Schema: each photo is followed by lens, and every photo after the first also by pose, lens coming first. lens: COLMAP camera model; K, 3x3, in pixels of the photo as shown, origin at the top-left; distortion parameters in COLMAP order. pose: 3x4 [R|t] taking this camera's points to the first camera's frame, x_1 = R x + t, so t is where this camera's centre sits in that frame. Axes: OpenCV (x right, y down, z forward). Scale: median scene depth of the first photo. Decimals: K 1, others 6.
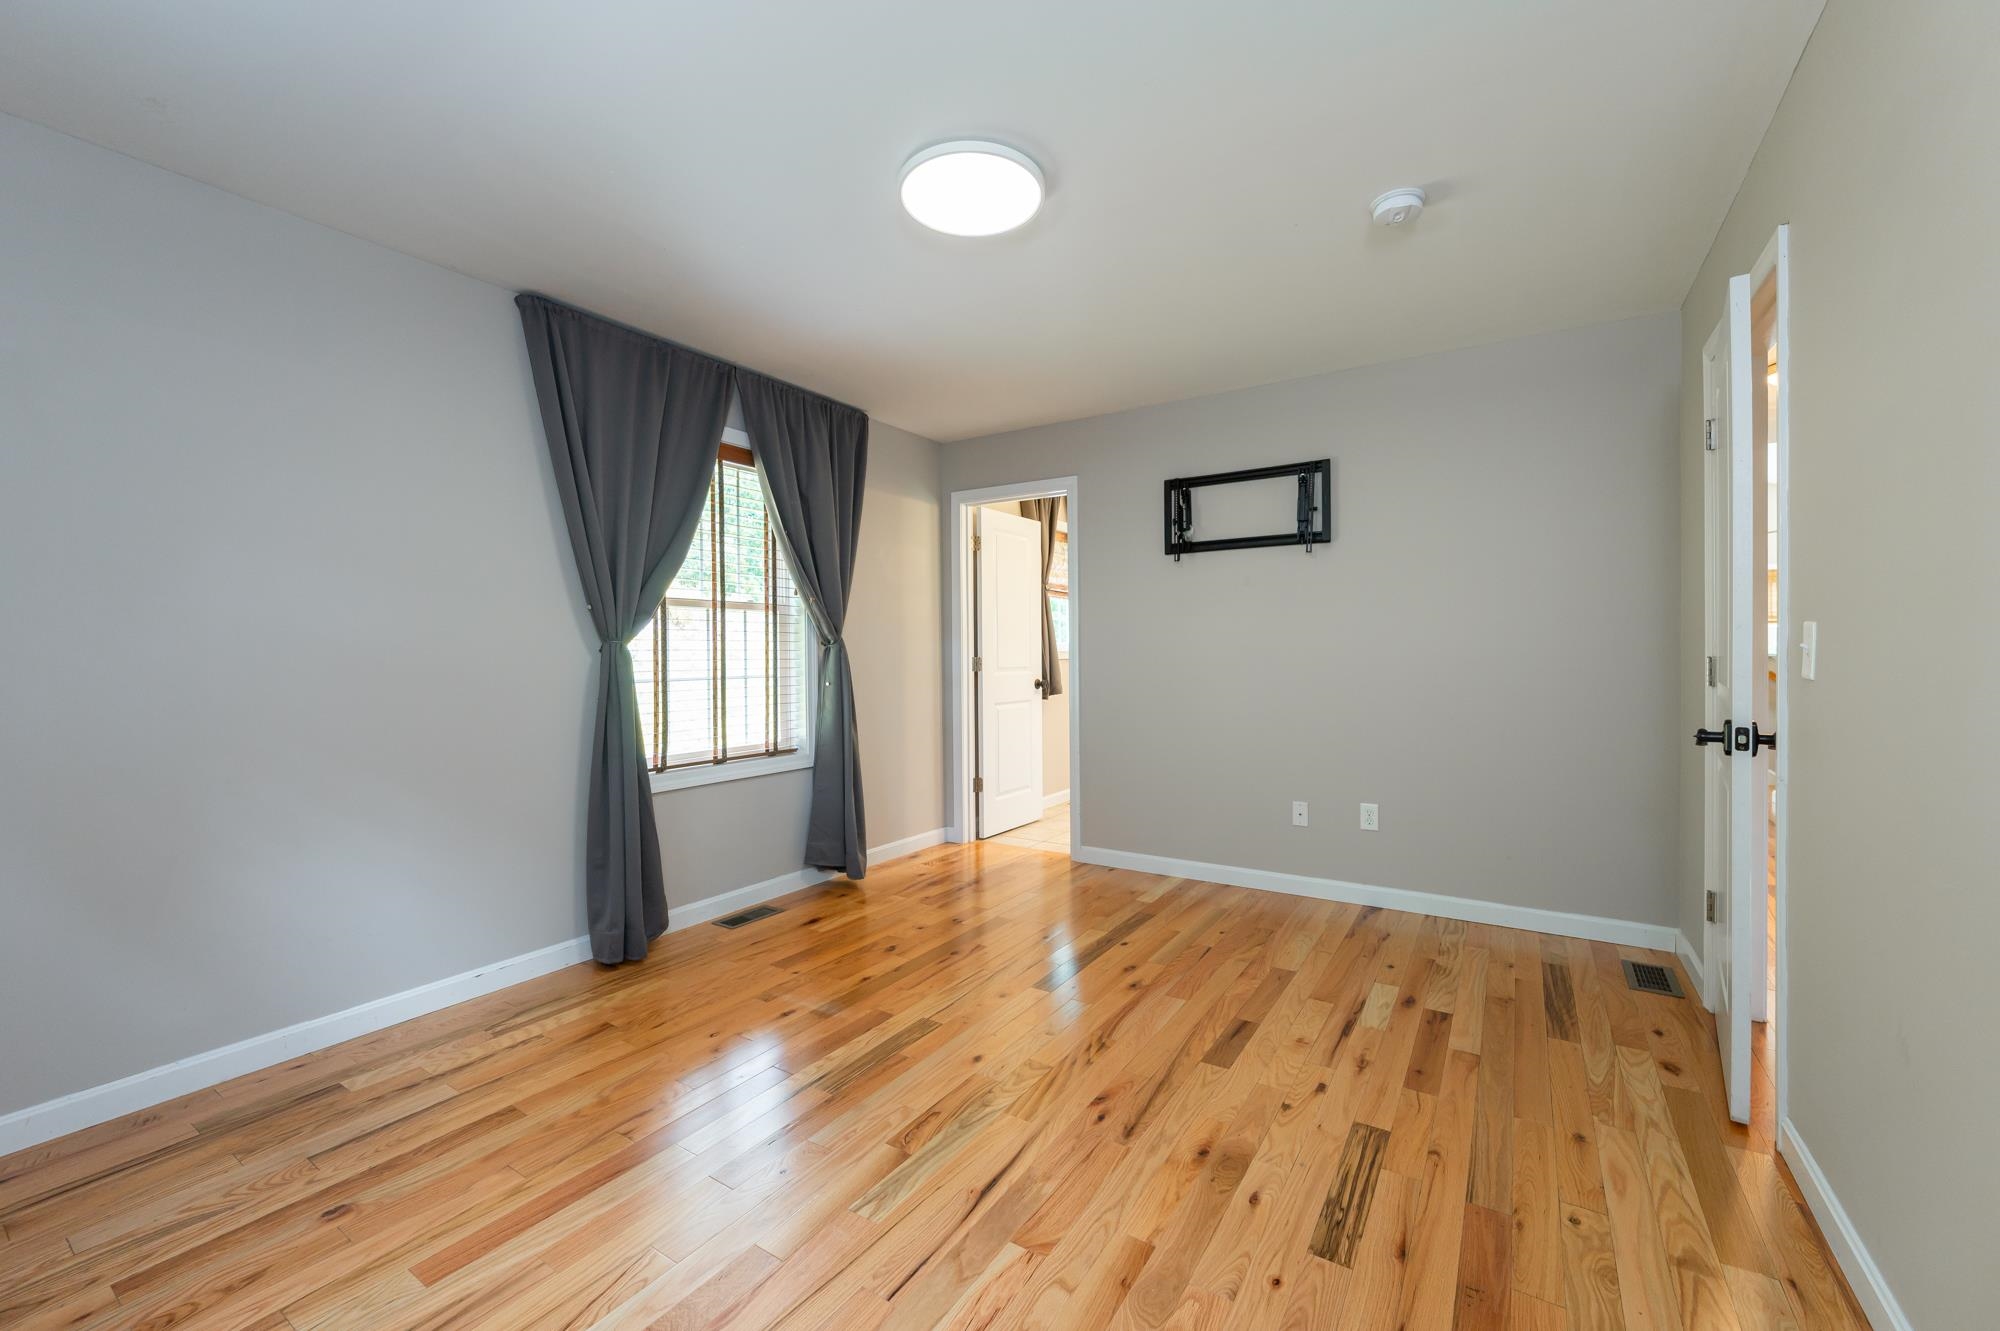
lens RADIAL K [[810.2, 0, 998.3], [0, 810.2, 656.1], [0, 0, 1]] dist [-0.000455, -0.000024]
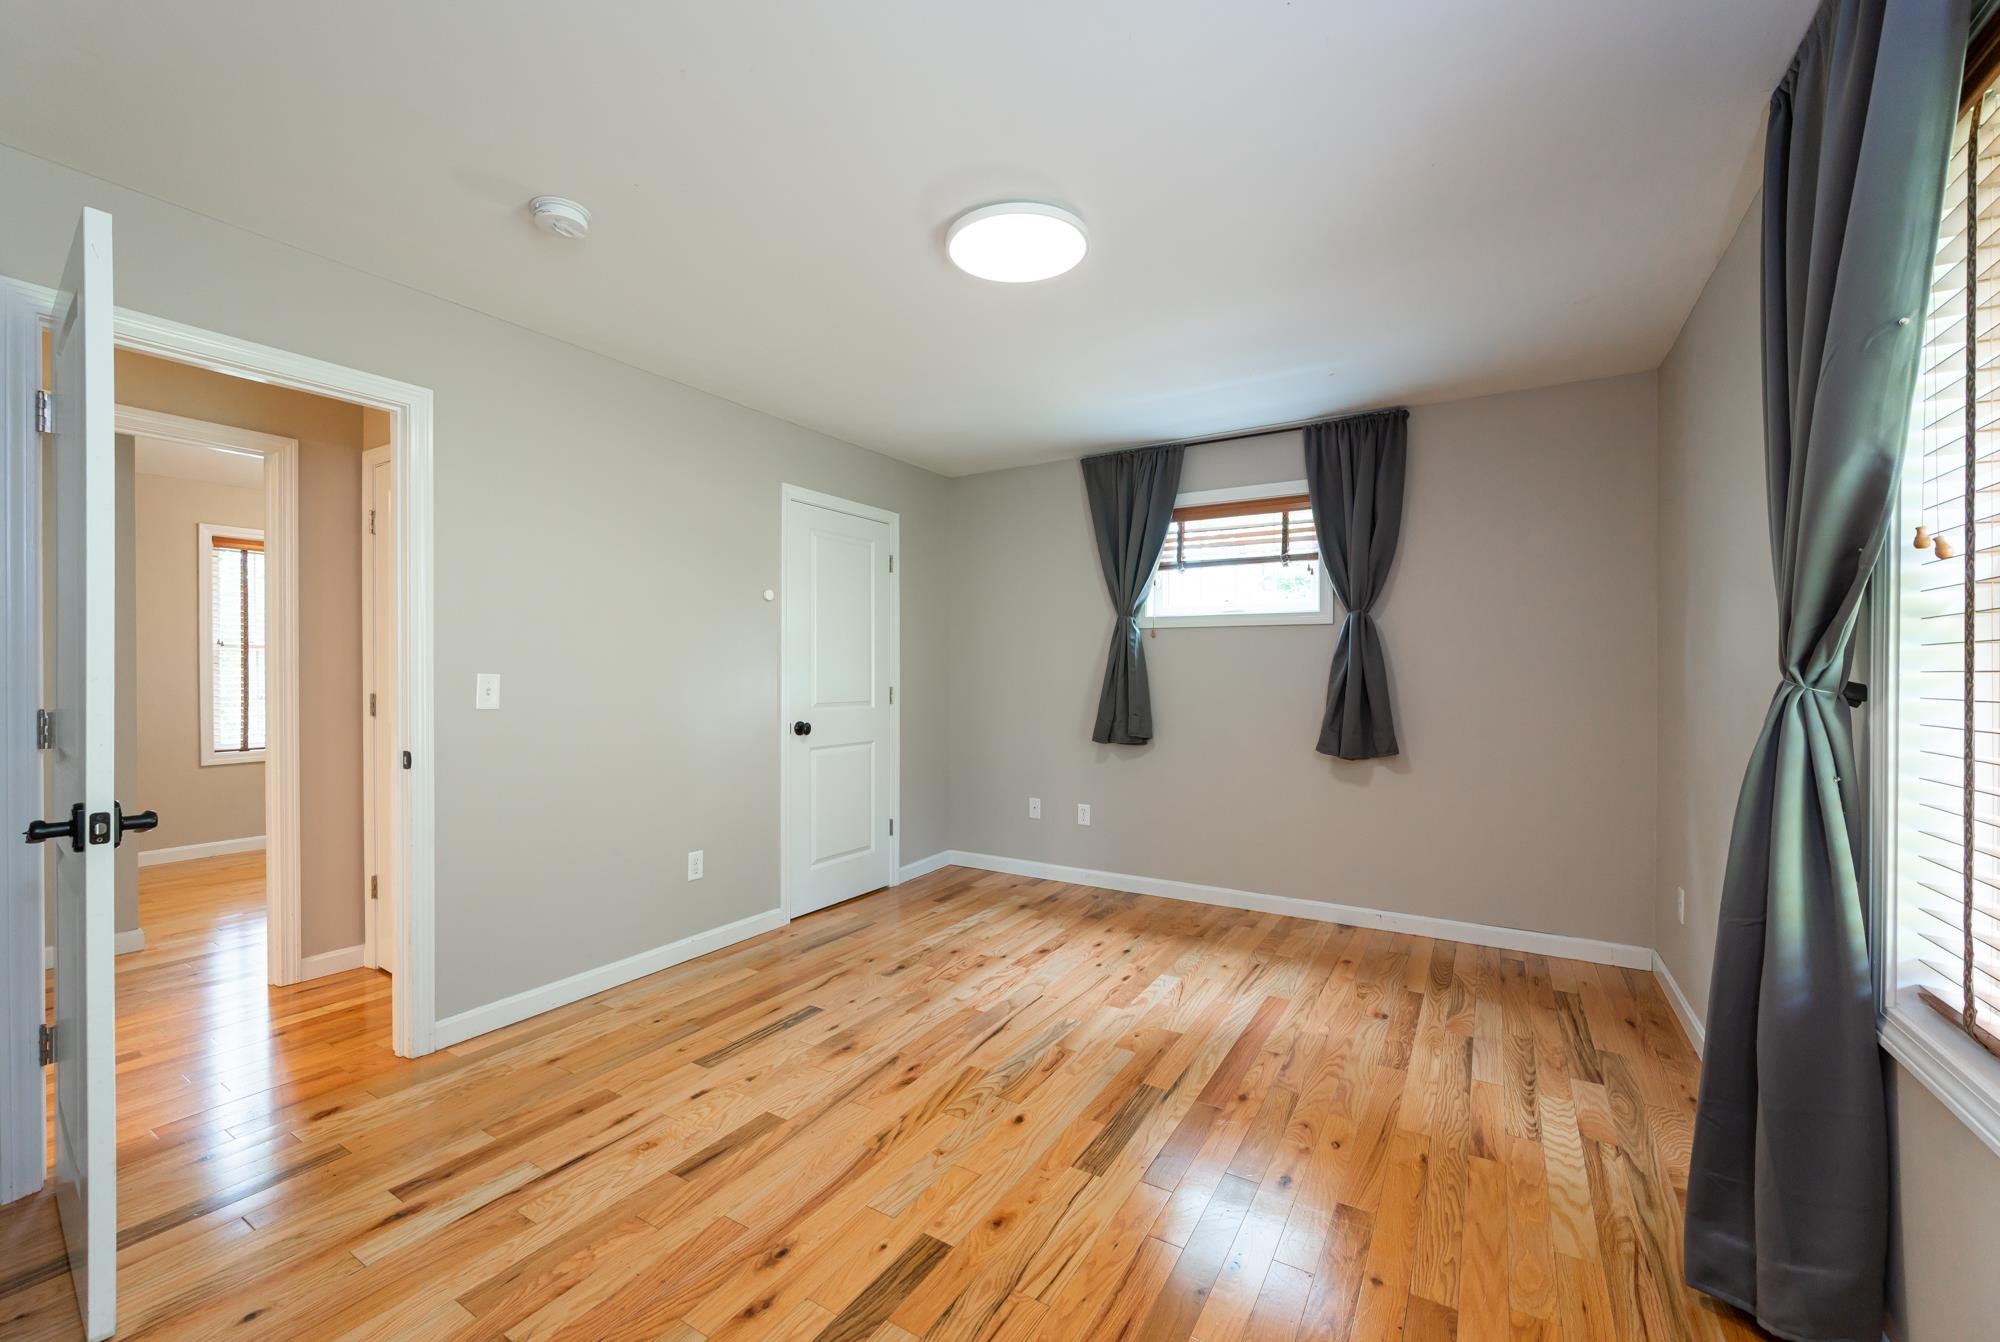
lens RADIAL K [[818.8, 0, 1002.7], [0, 818.8, 680.0], [0, 0, 1]] dist [-0.003154, -0.001049]
pose [[-0.999140, 0.006140, -0.041002, 0.034230], [0.005652, 0.999912, 0.011987, -0.035754], [0.041072, 0.011745, -0.999087, 2.192617]]
